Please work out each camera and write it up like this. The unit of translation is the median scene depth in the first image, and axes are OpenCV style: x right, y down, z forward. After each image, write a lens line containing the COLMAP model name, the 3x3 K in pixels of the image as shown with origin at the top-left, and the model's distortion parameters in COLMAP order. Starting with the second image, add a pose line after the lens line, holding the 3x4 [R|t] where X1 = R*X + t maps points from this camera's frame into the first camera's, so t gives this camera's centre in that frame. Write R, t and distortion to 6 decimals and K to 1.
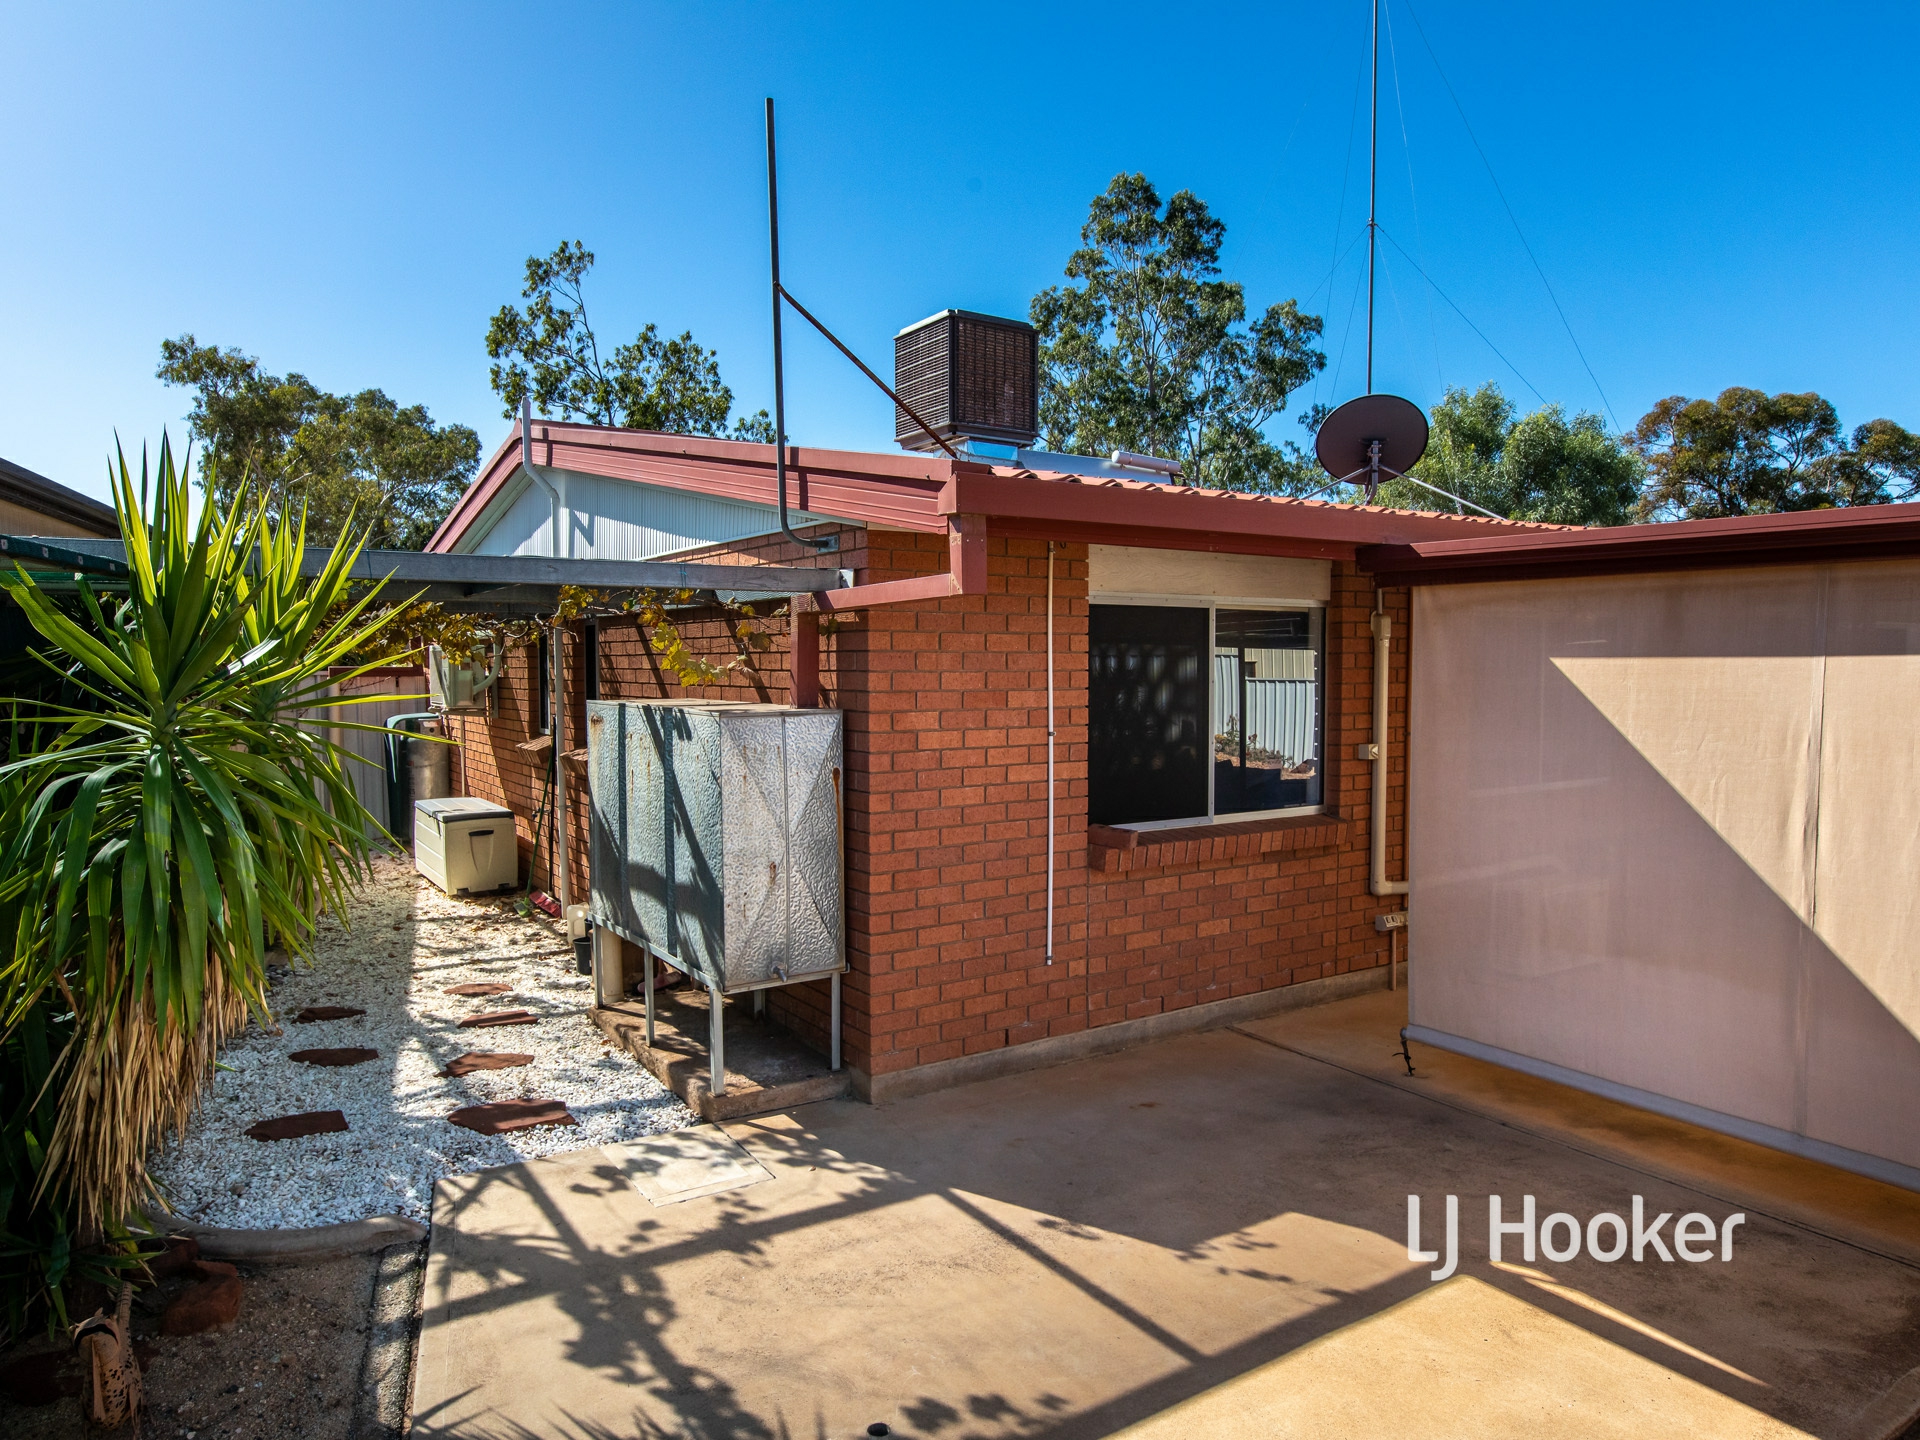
lens RADIAL K [[1215.0, 0, 963.0], [0, 1215.0, 730.2], [0, 0, 1]] dist [0.007320, -0.001846]
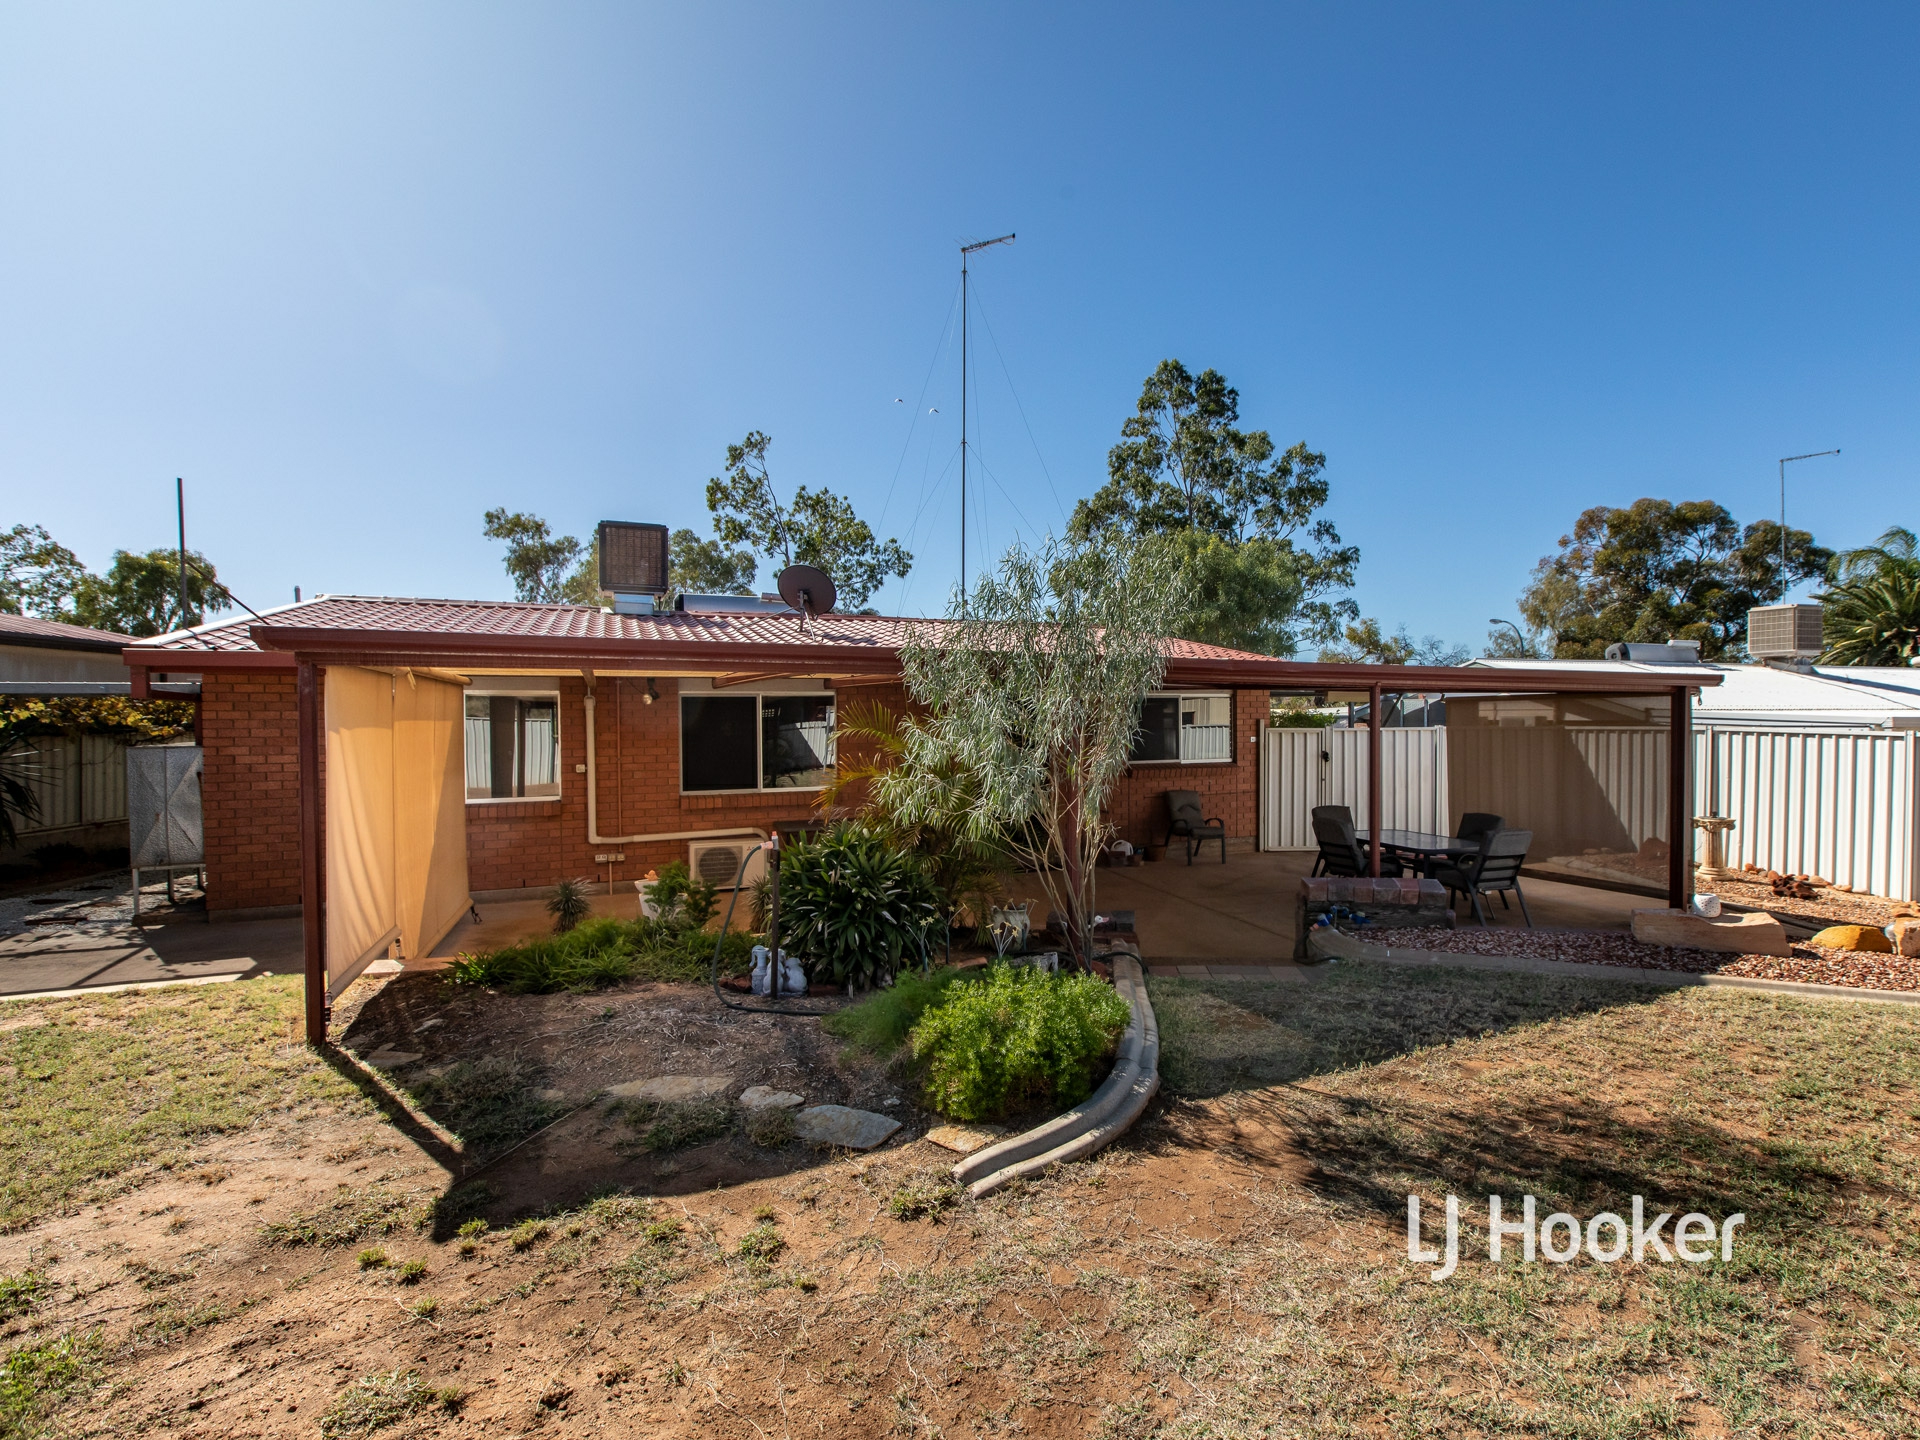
lens RADIAL K [[907.4, 0, 1022.7], [0, 907.4, 753.2], [0, 0, 1]] dist [-0.003225, -0.000629]
pose [[0.989230, 0.004009, -0.146315, 0.157165], [-0.005666, 0.999924, -0.010914, 0.000637], [0.146260, 0.011625, 0.989178, -0.040942]]
